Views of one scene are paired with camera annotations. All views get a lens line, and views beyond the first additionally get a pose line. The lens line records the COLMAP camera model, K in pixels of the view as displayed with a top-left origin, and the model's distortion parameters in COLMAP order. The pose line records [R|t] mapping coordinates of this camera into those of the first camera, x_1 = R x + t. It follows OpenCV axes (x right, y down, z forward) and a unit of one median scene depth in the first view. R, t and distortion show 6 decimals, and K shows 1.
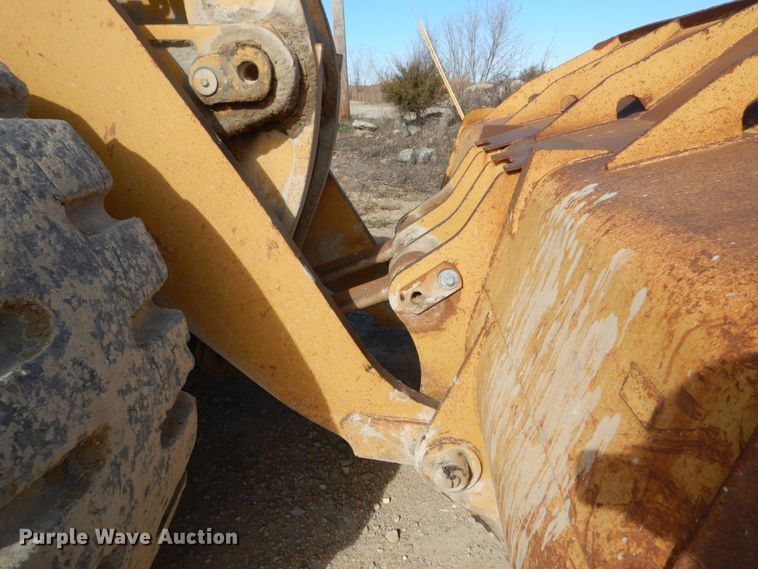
lens RADIAL K [[533.6, 0, 360.1], [0, 533.6, 284.0], [0, 0, 1]] dist [0.013087, 0.006218]
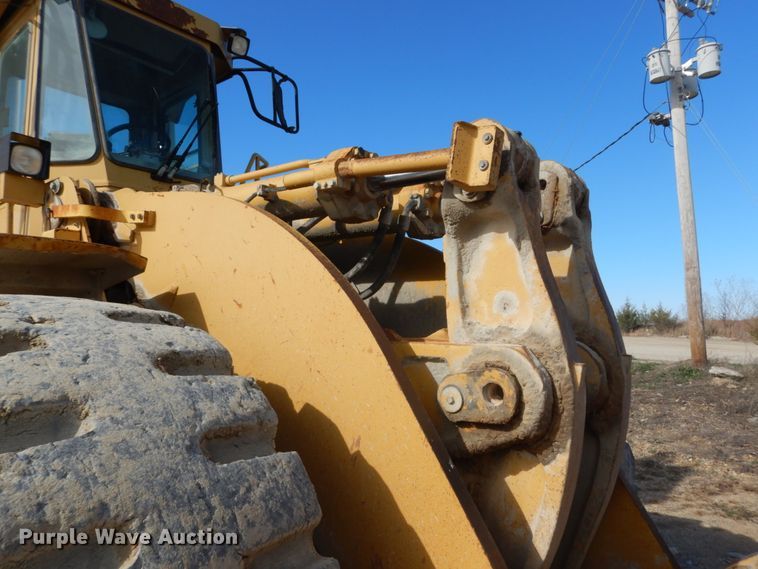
lens RADIAL K [[533.6, 0, 381.1], [0, 533.6, 299.0], [0, 0, 1]] dist [0.013087, 0.006218]
pose [[0.837850, -0.017465, -0.545621, 0.137461], [-0.191078, 0.926879, -0.323087, -0.204319], [0.511367, 0.374954, 0.773248, 0.107819]]
